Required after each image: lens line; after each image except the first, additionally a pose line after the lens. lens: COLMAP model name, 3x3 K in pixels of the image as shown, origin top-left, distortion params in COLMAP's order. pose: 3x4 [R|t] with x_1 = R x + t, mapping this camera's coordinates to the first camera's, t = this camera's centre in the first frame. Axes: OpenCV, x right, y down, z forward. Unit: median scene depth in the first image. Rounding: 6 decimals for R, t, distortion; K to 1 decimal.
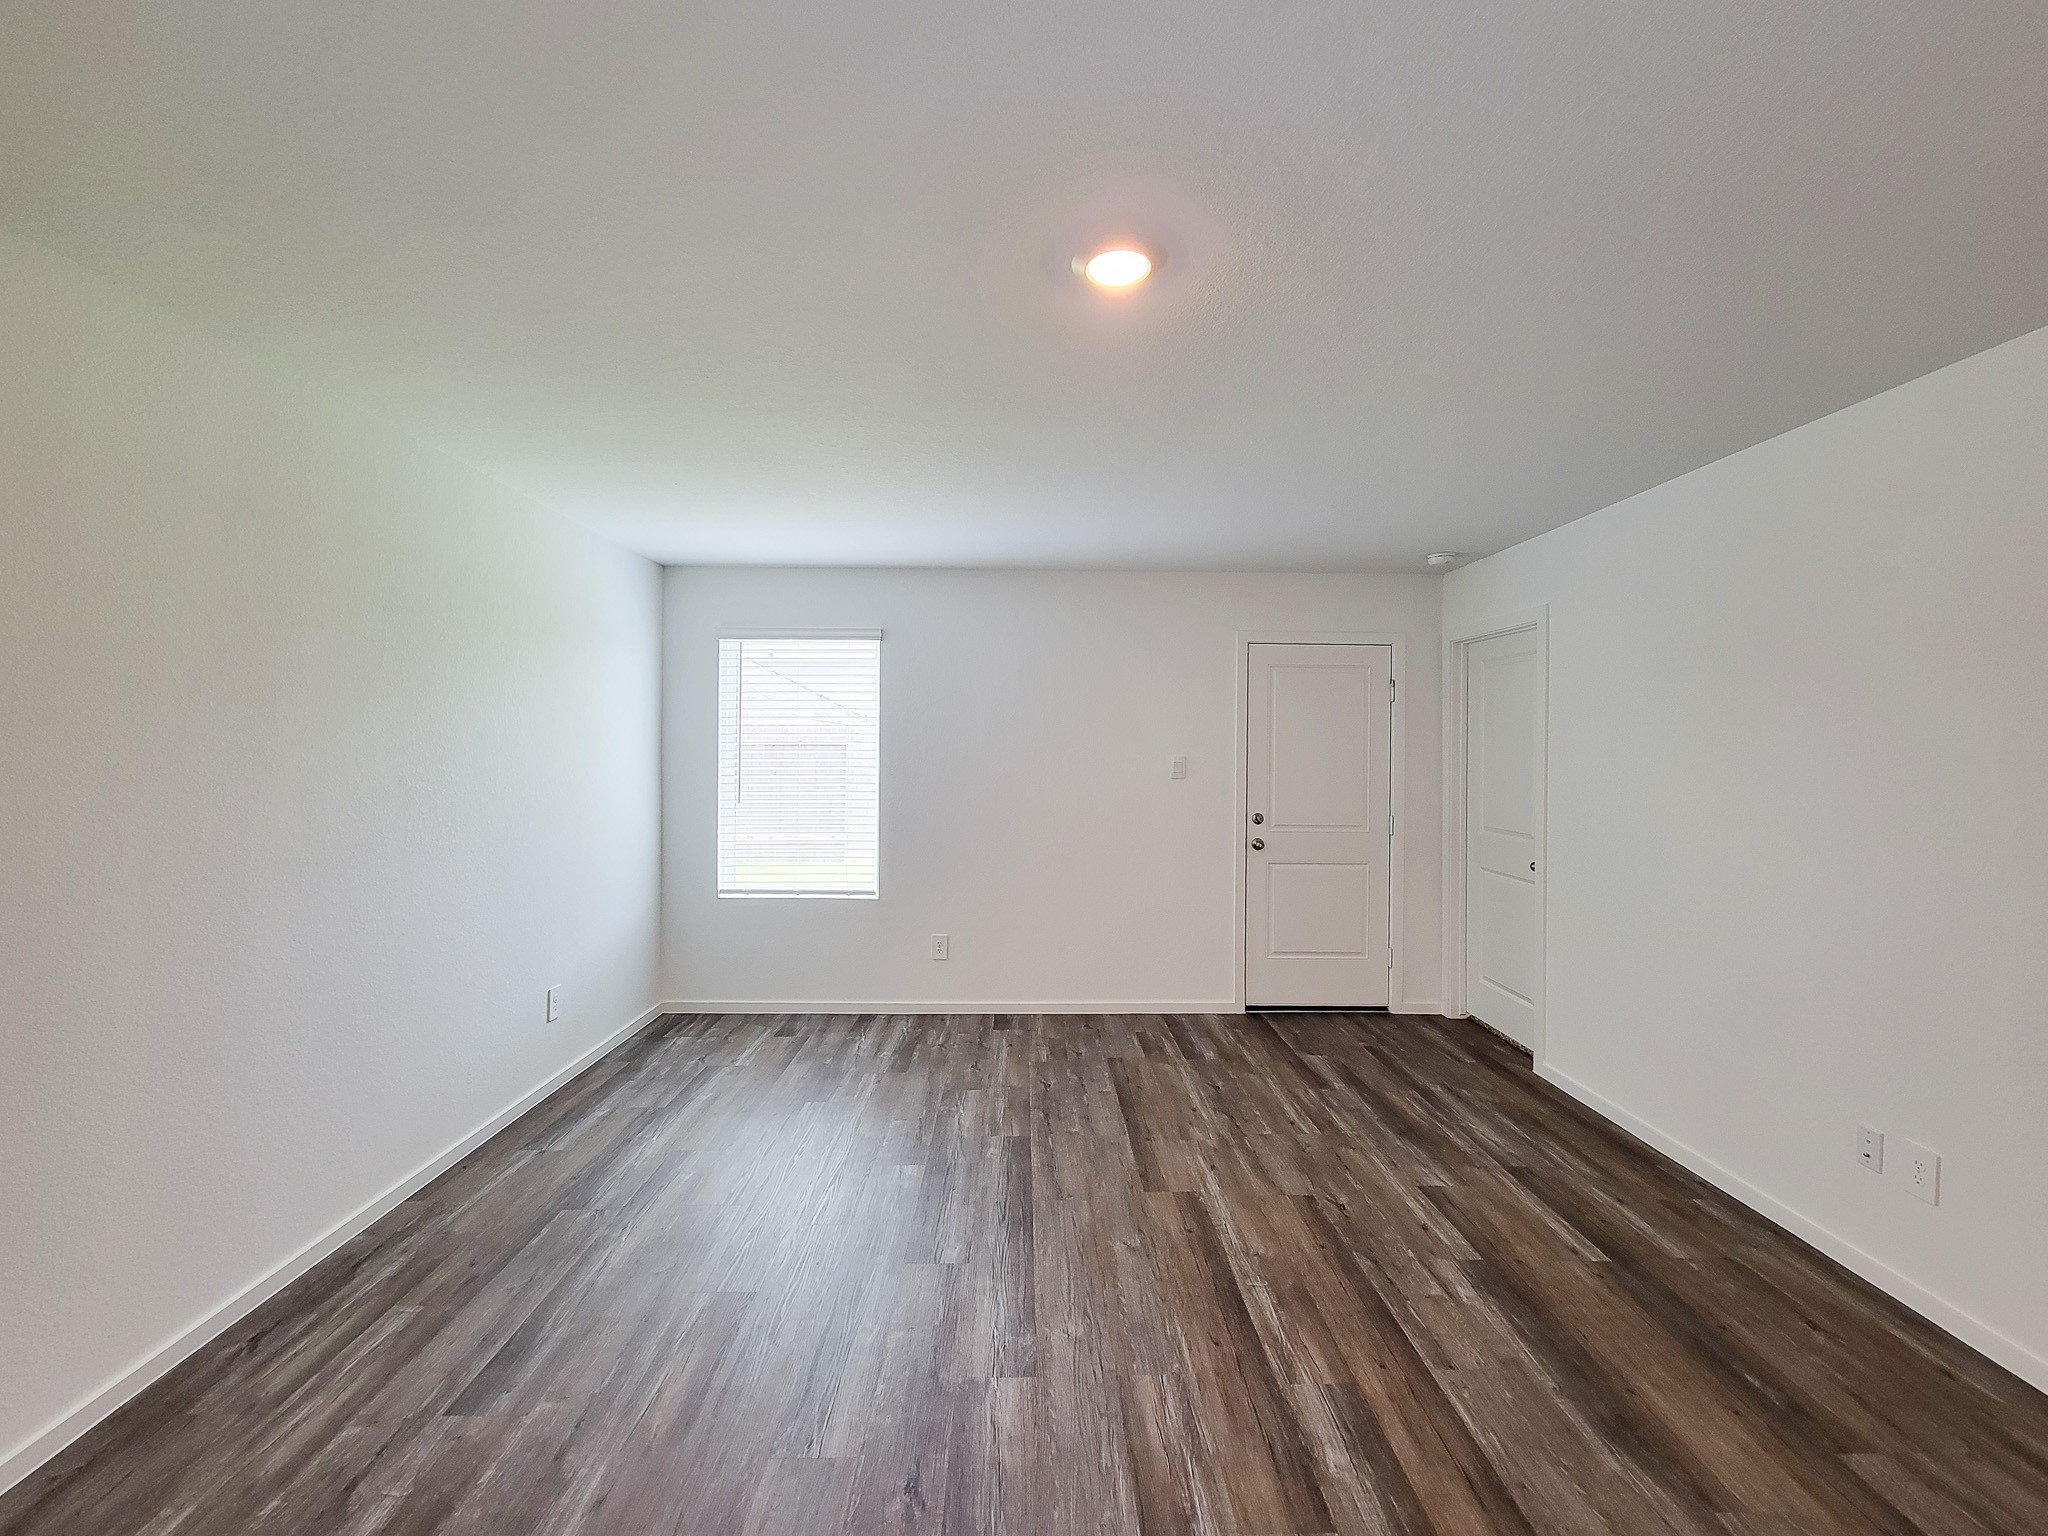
lens RADIAL K [[840.7, 0, 1024.4], [0, 840.7, 771.0], [0, 0, 1]] dist [-0.000386, -0.000549]
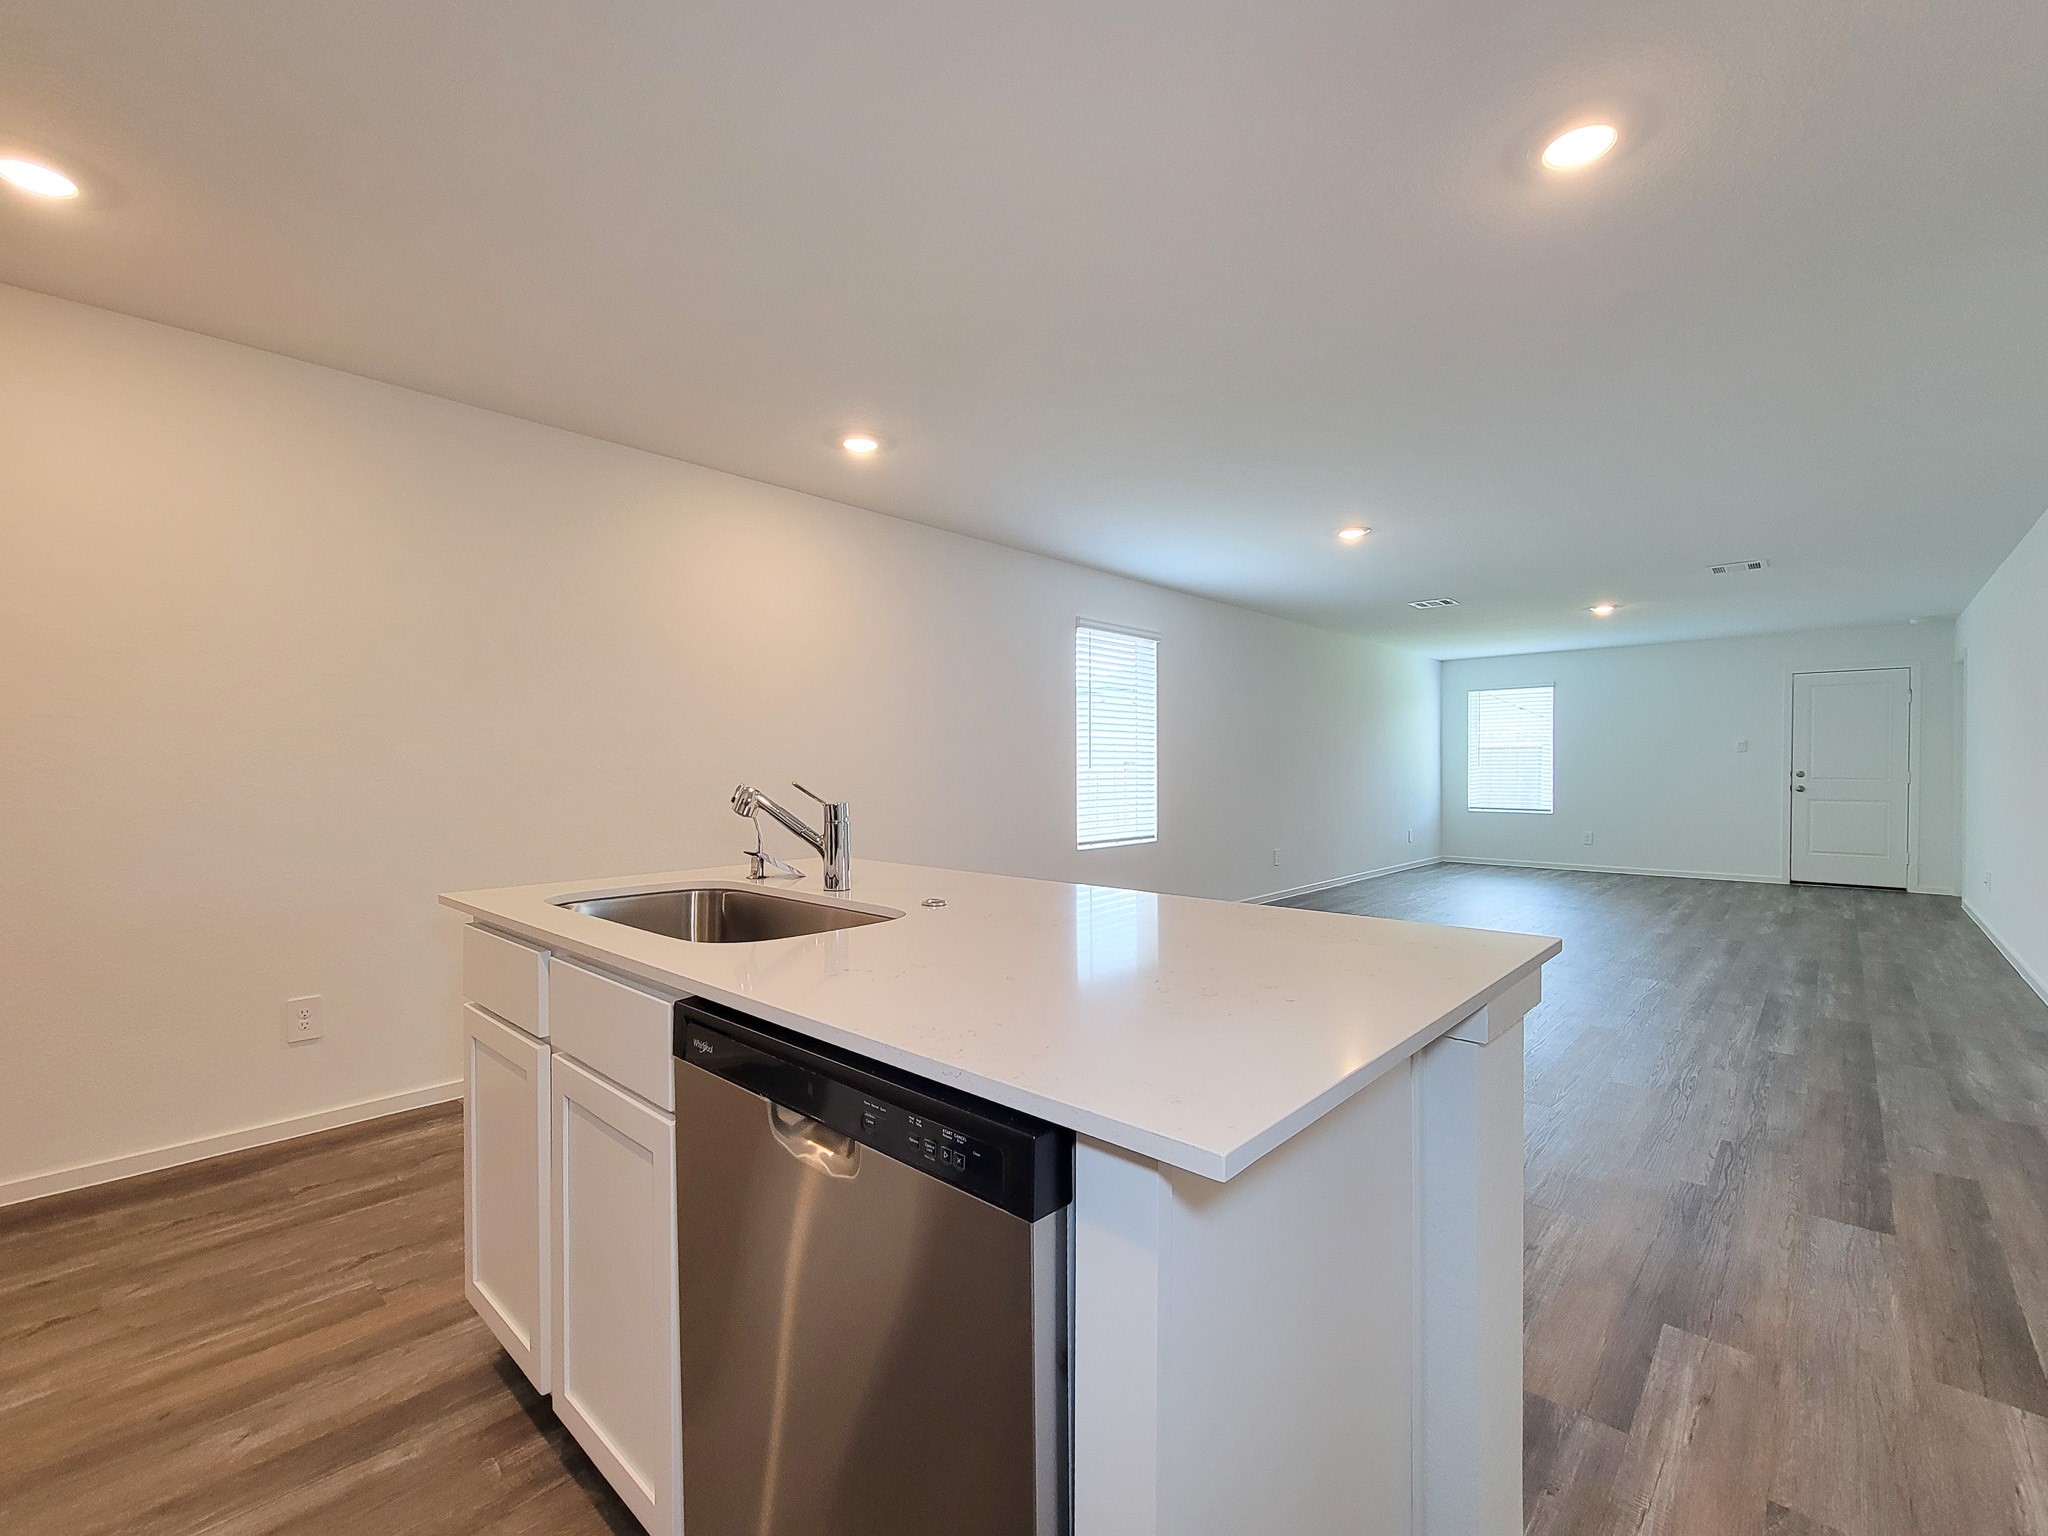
lens RADIAL K [[886.3, 0, 1021.1], [0, 886.3, 768.9], [0, 0, 1]] dist [-0.000886, -0.001686]
pose [[0.732085, -0.009355, -0.681149, 0.353889], [-0.010237, 0.999642, -0.024732, 0.110878], [0.681137, 0.025078, 0.731727, -1.477469]]
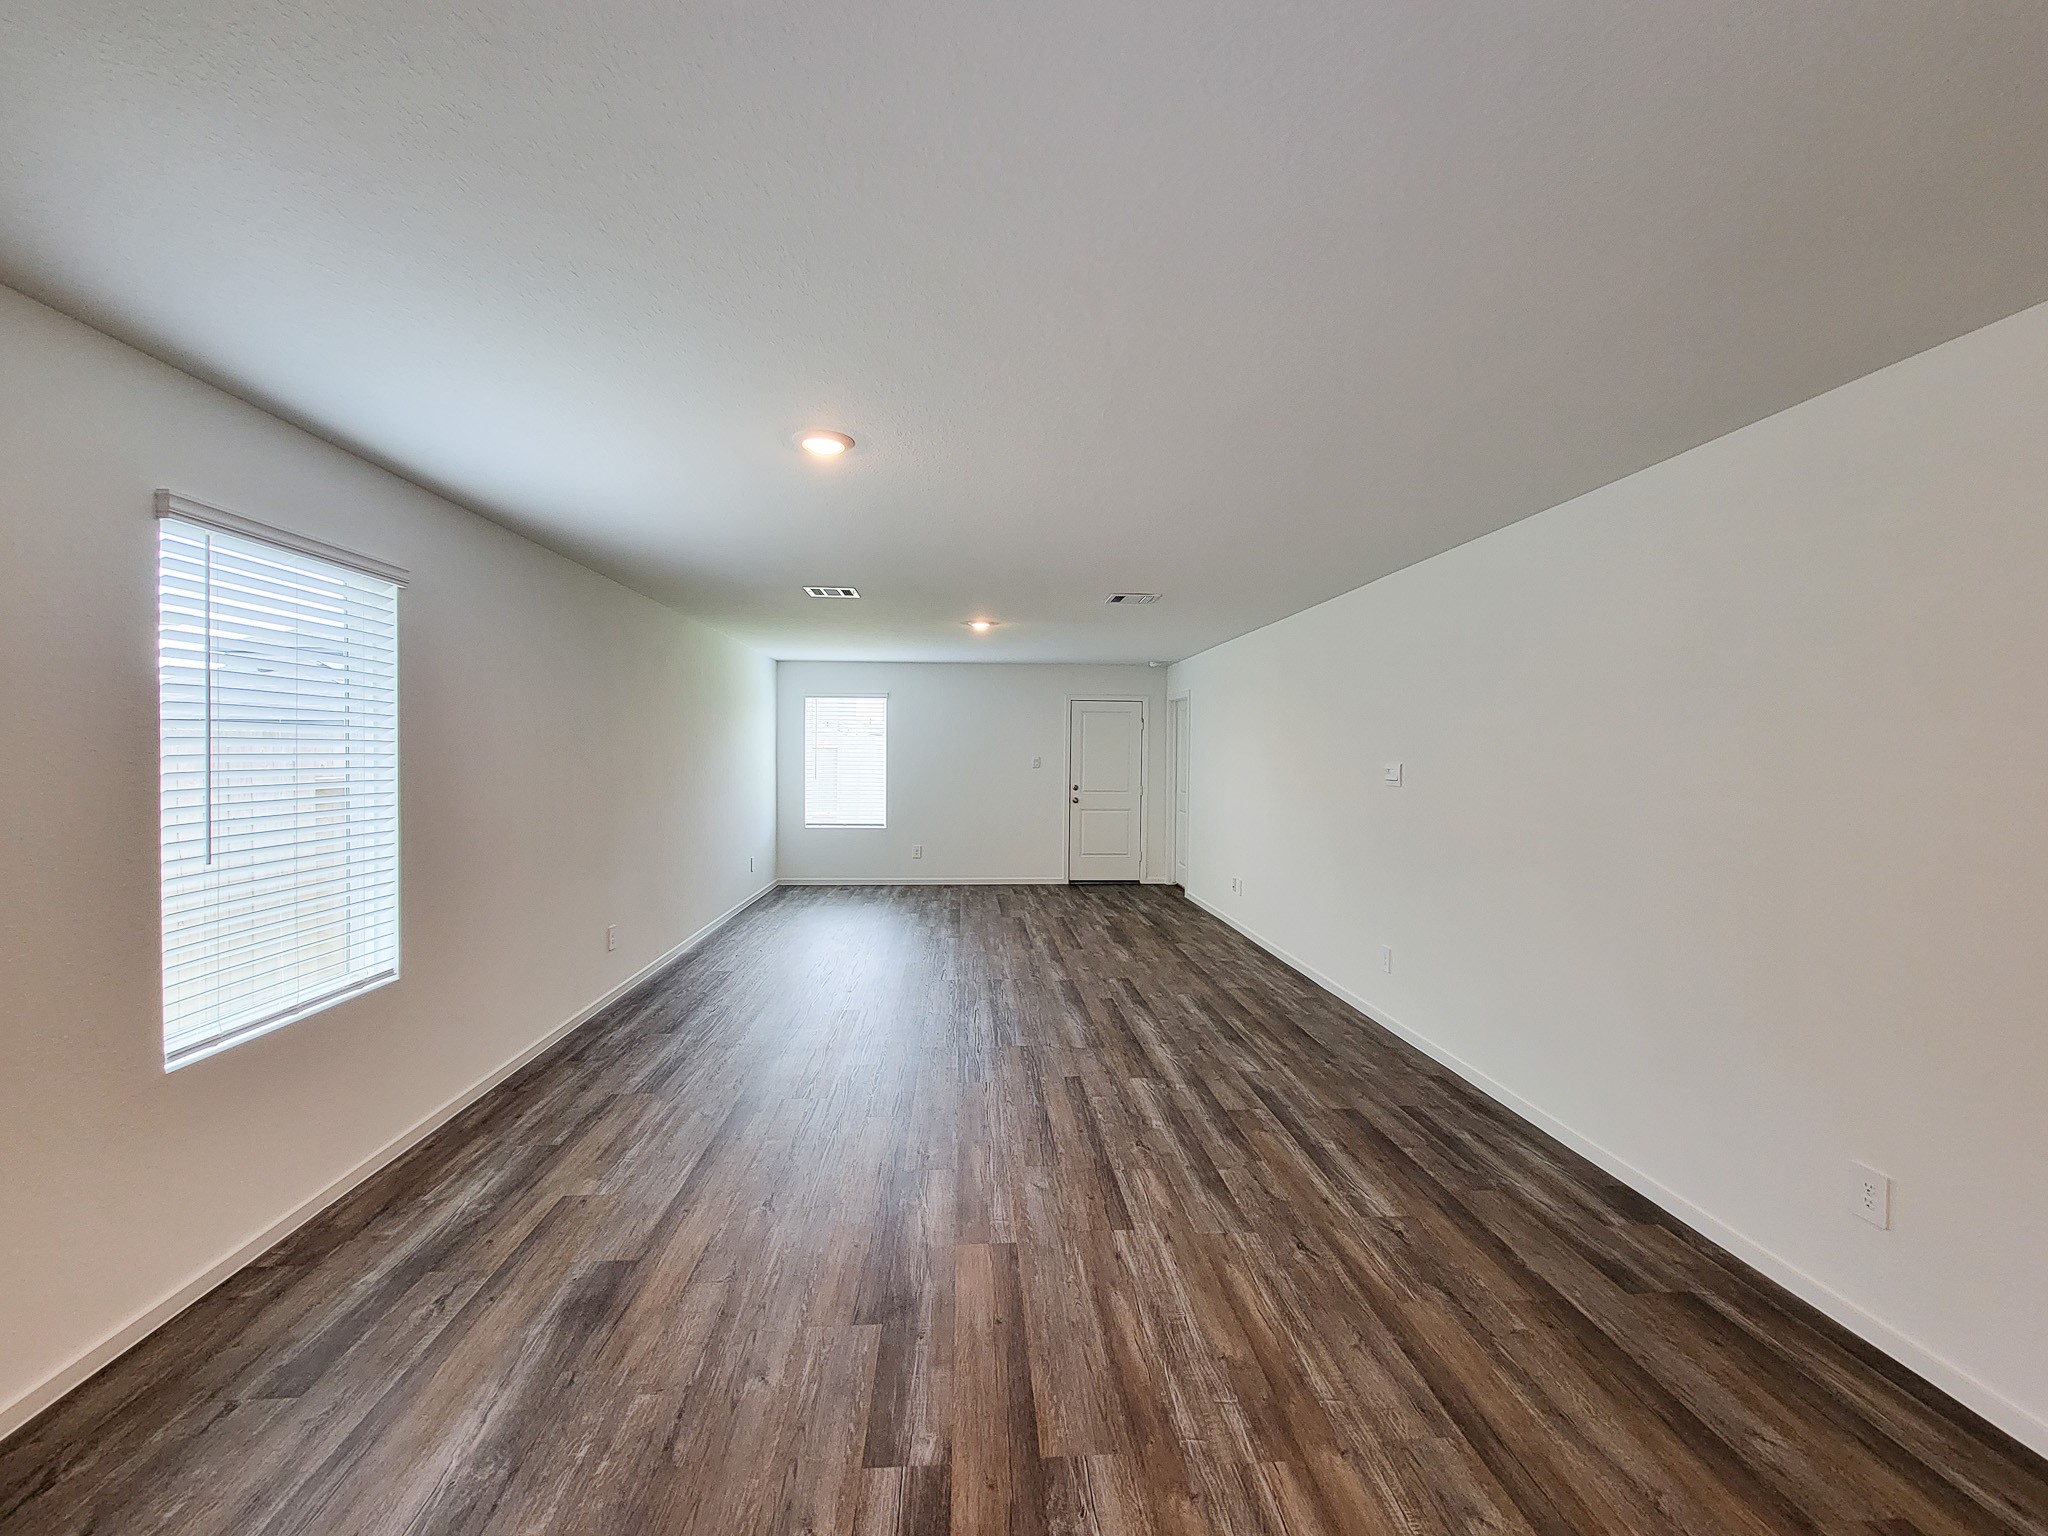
lens RADIAL K [[840.7, 0, 1024.4], [0, 840.7, 771.0], [0, 0, 1]] dist [-0.000386, -0.000549]
pose [[0.997624, -0.001504, 0.068883, 0.018042], [0.001803, 0.999989, -0.004266, 0.025751], [-0.068876, 0.004380, 0.997616, -1.022563]]
